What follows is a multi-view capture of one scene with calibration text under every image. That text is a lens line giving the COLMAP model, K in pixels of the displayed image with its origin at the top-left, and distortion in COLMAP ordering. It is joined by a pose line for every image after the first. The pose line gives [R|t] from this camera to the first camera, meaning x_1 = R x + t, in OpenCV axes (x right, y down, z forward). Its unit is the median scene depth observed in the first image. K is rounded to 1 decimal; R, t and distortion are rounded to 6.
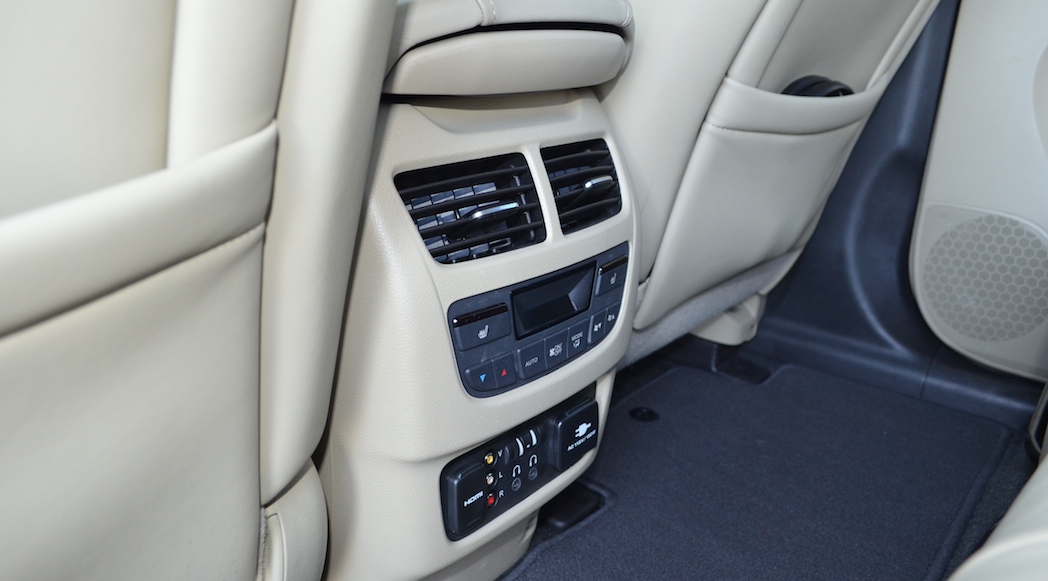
lens RADIAL K [[831.5, 0, 518.9], [0, 831.5, 288.3], [0, 0, 1]] dist [-0.087106, 0.004540]
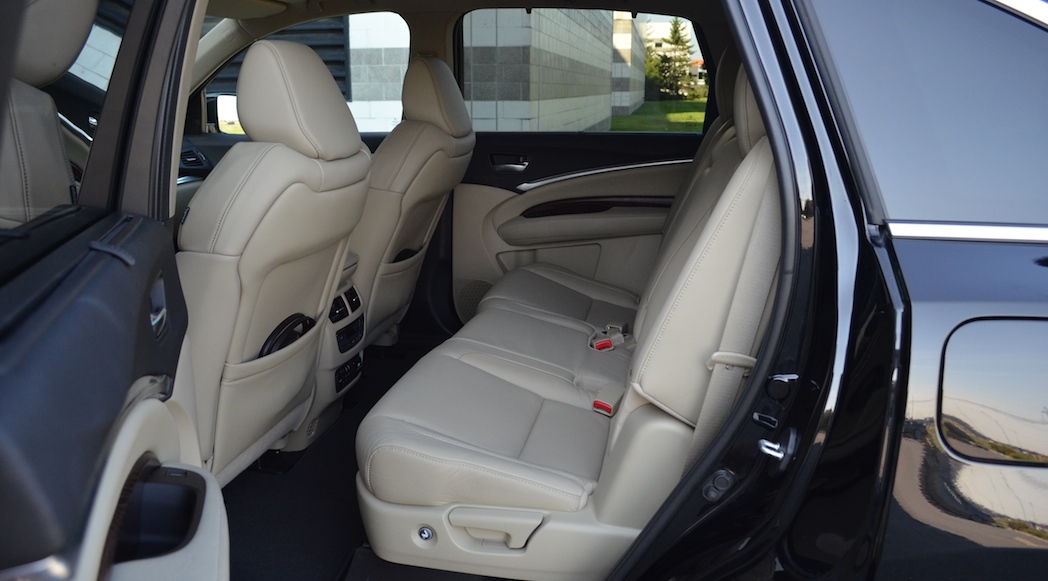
lens RADIAL K [[831.5, 0, 518.9], [0, 831.5, 288.3], [0, 0, 1]] dist [-0.087106, 0.004540]
pose [[0.888808, -0.143762, 0.435148, -0.858095], [0.171966, 0.984762, -0.025907, 0.056217], [-0.424793, 0.097857, 0.899986, -2.689054]]
